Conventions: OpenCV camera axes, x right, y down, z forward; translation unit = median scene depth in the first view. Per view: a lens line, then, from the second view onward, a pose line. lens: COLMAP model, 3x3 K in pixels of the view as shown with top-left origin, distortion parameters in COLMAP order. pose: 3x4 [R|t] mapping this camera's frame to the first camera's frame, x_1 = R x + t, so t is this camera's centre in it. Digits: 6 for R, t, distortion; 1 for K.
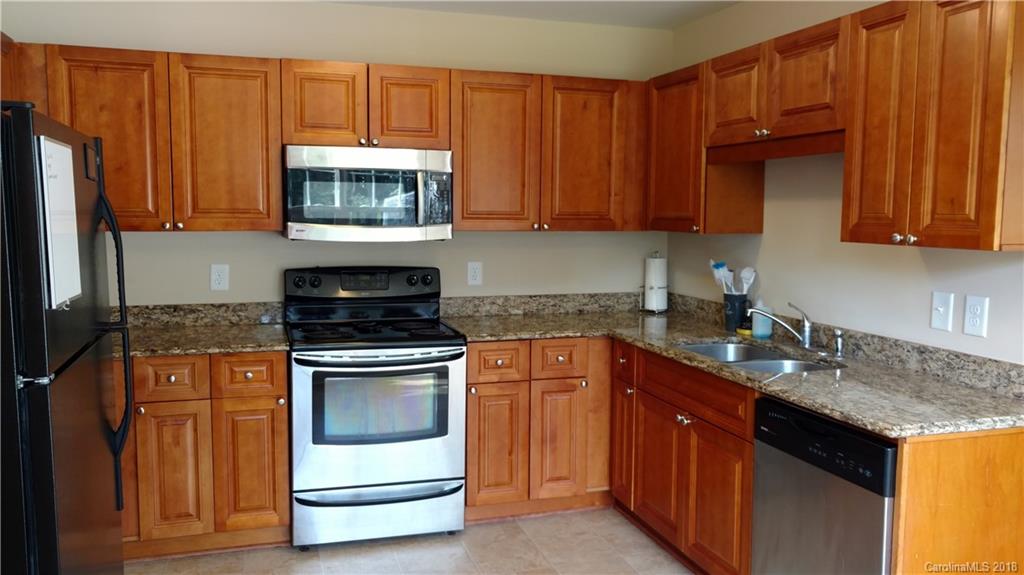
lens RADIAL K [[816.8, 0, 512.0], [0, 816.8, 287.5], [0, 0, 1]] dist [-0.044140, 0.110390]
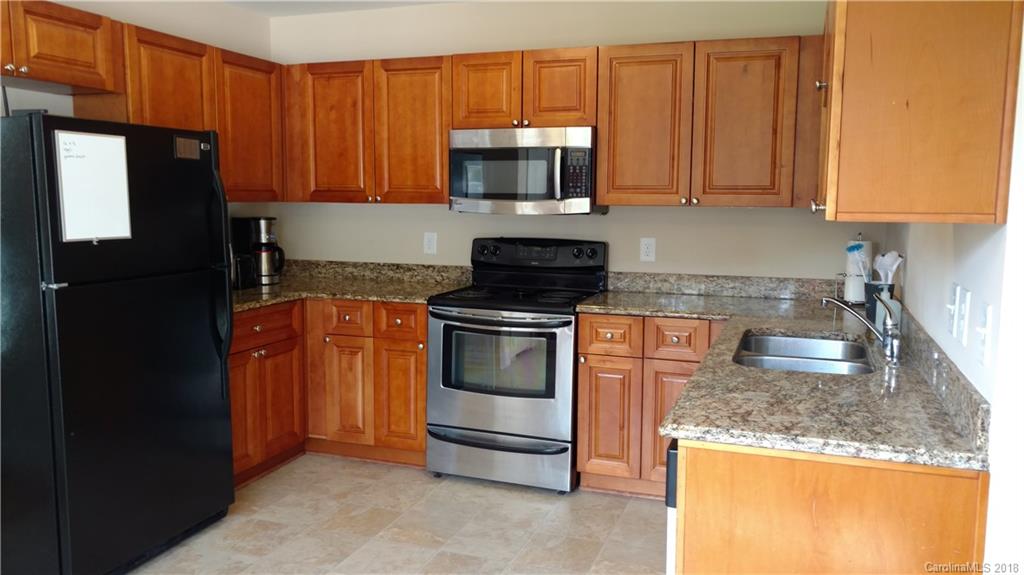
lens RADIAL K [[814.5, 0, 507.9], [0, 814.5, 291.0], [0, 0, 1]] dist [0.017162, 0.111770]
pose [[0.787460, 0.069678, -0.612414, 0.504338], [-0.057643, 0.997560, 0.039379, 0.004598], [0.613664, 0.004292, 0.789556, 0.128181]]
